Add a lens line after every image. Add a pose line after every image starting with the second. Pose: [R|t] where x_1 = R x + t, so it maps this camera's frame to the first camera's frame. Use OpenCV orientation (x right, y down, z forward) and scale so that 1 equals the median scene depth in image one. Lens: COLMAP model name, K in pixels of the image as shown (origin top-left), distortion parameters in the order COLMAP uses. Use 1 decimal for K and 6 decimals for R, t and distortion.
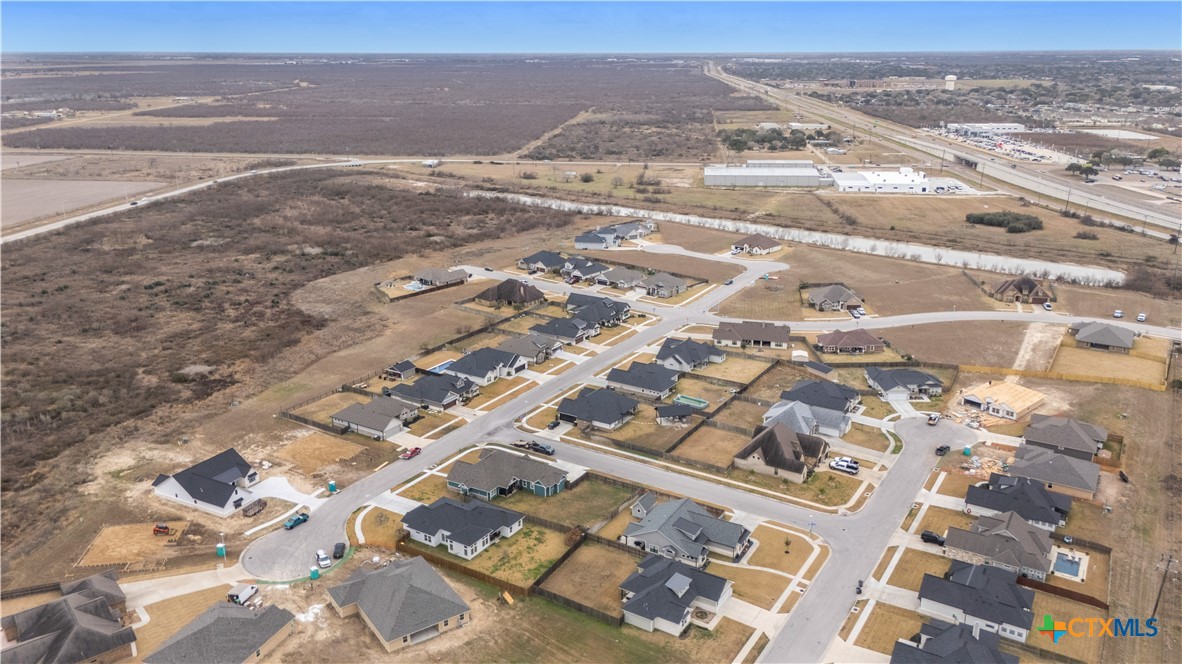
lens RADIAL K [[909.6, 0, 591.7], [0, 909.6, 283.0], [0, 0, 1]] dist [0.065063, -0.077229]
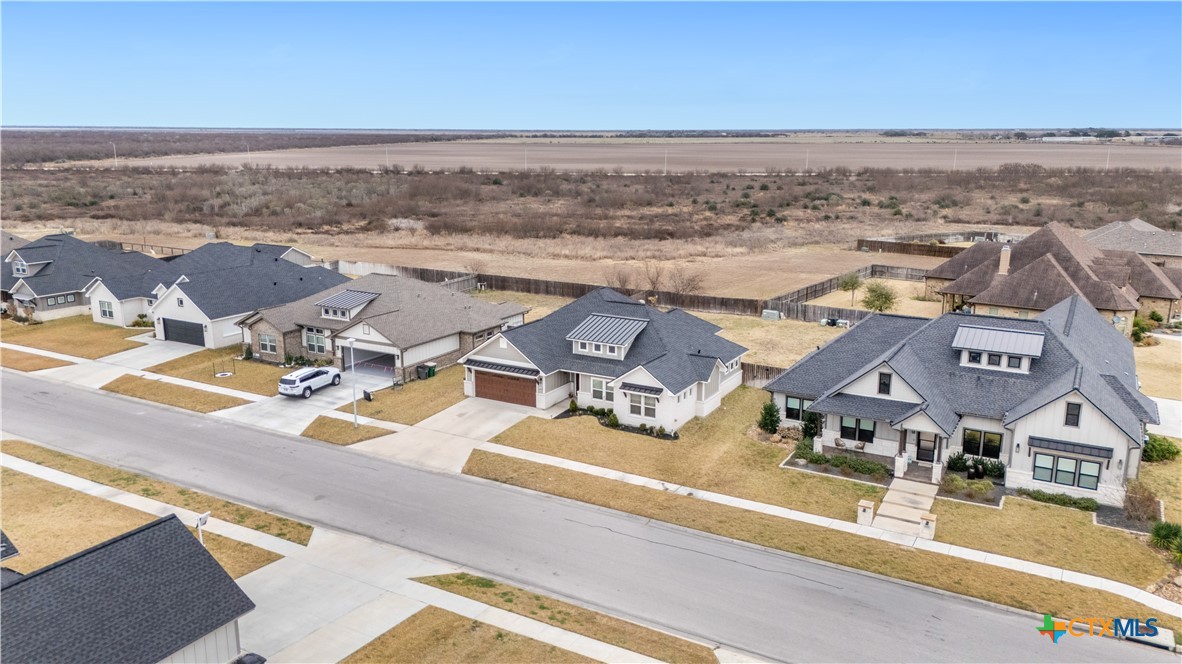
lens RADIAL K [[909.6, 0, 591.7], [0, 909.6, 283.0], [0, 0, 1]] dist [0.065063, -0.077229]
pose [[0.031603, 0.166661, -0.985508, 0.150045], [-0.249852, 0.956014, 0.153661, 0.004468], [0.967768, 0.241375, 0.071854, 0.833555]]
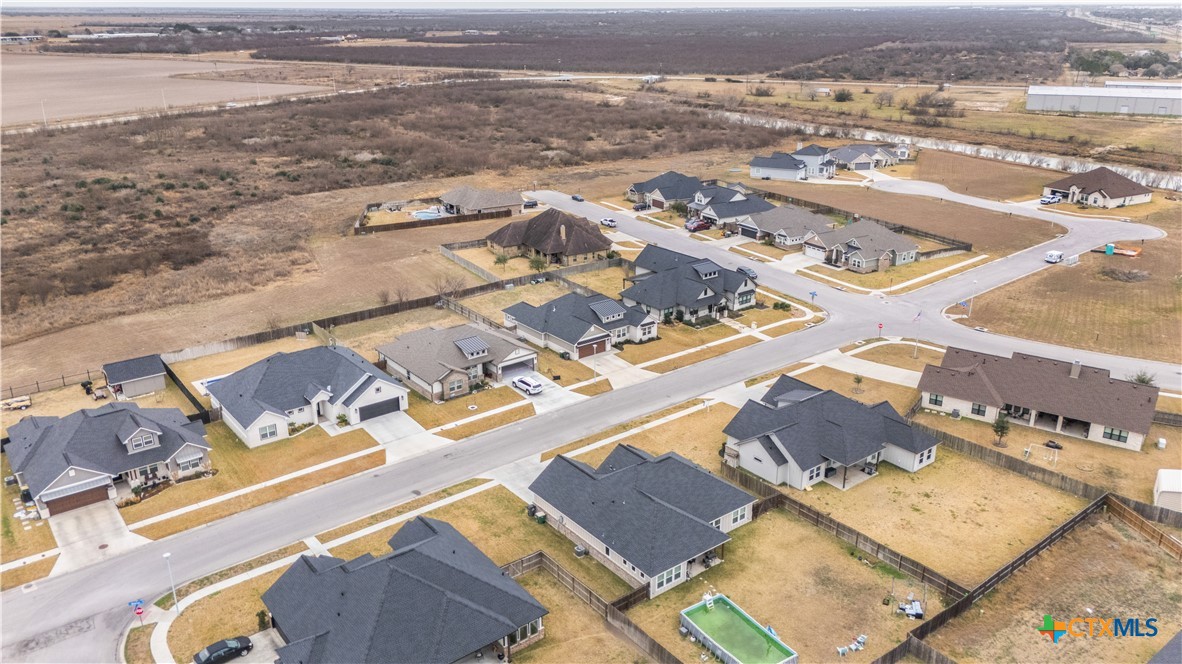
lens RADIAL K [[909.6, 0, 591.7], [0, 909.6, 283.0], [0, 0, 1]] dist [0.065063, -0.077229]
pose [[0.941295, 0.097538, -0.323187, 0.102333], [-0.083038, 0.994834, 0.058392, 0.005436], [0.327213, -0.028127, 0.944532, 0.495385]]
